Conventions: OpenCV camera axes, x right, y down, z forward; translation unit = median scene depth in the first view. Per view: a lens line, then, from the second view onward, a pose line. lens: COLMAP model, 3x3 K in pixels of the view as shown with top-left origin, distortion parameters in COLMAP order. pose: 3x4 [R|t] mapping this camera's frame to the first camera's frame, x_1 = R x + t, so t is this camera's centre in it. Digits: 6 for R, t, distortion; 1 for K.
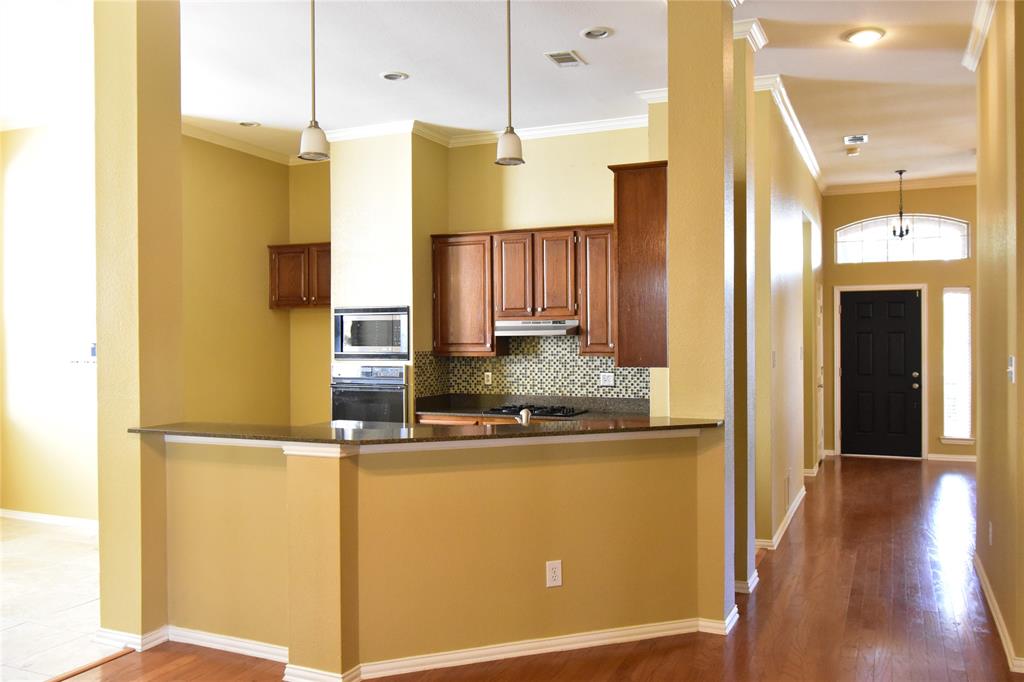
lens RADIAL K [[855.2, 0, 507.8], [0, 855.2, 344.1], [0, 0, 1]] dist [0.000879, 0.002421]
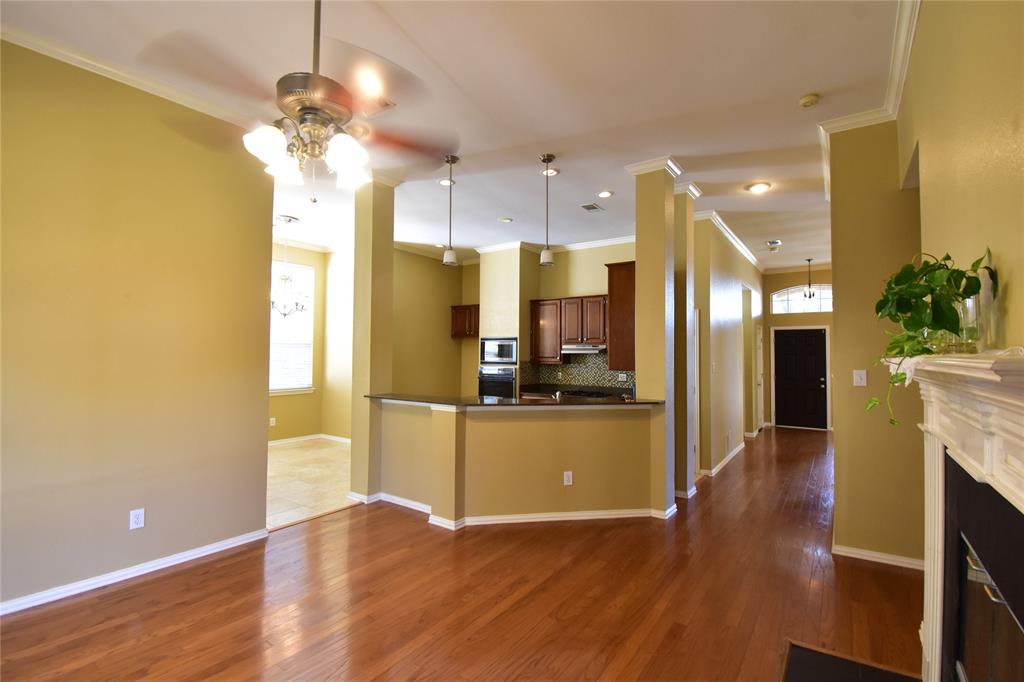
lens RADIAL K [[464.2, 0, 509.6], [0, 464.2, 340.3], [0, 0, 1]] dist [0.016613, -0.001961]
pose [[0.981296, 0.007301, -0.192364, 0.068508], [-0.014321, 0.999280, -0.035127, -0.000300], [0.191969, 0.037225, 0.980695, -0.028501]]
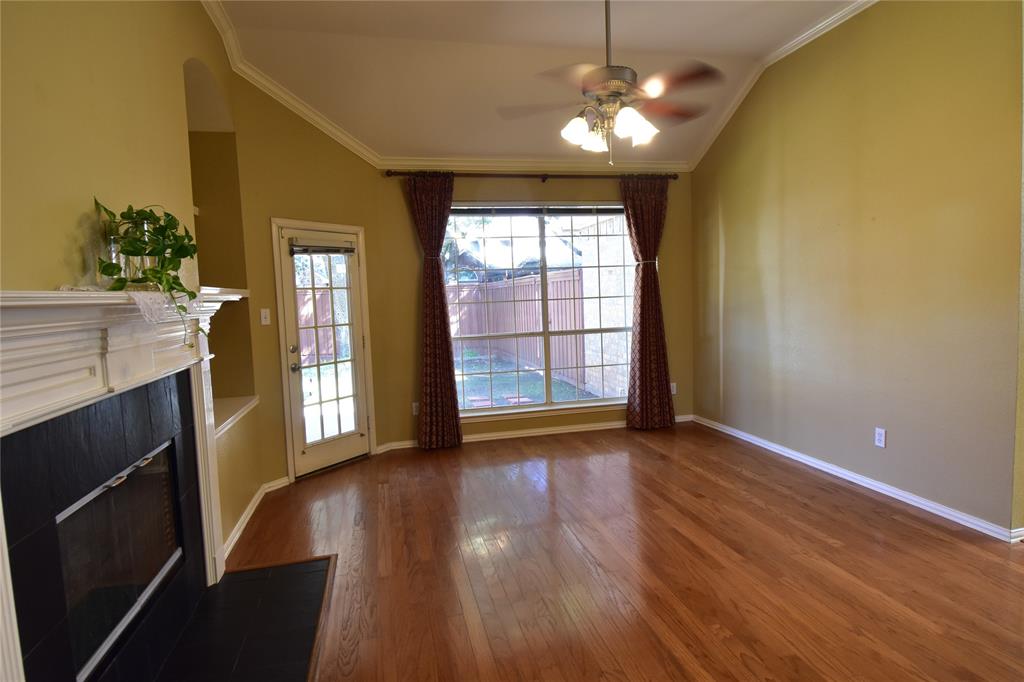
lens RADIAL K [[565.4, 0, 507.7], [0, 565.4, 343.9], [0, 0, 1]] dist [0.005845, 0.000962]
pose [[-0.795081, 0.080991, -0.601071, 0.240806], [0.038811, 0.995807, 0.082842, 0.008479], [0.605260, 0.042538, -0.794891, 0.543644]]
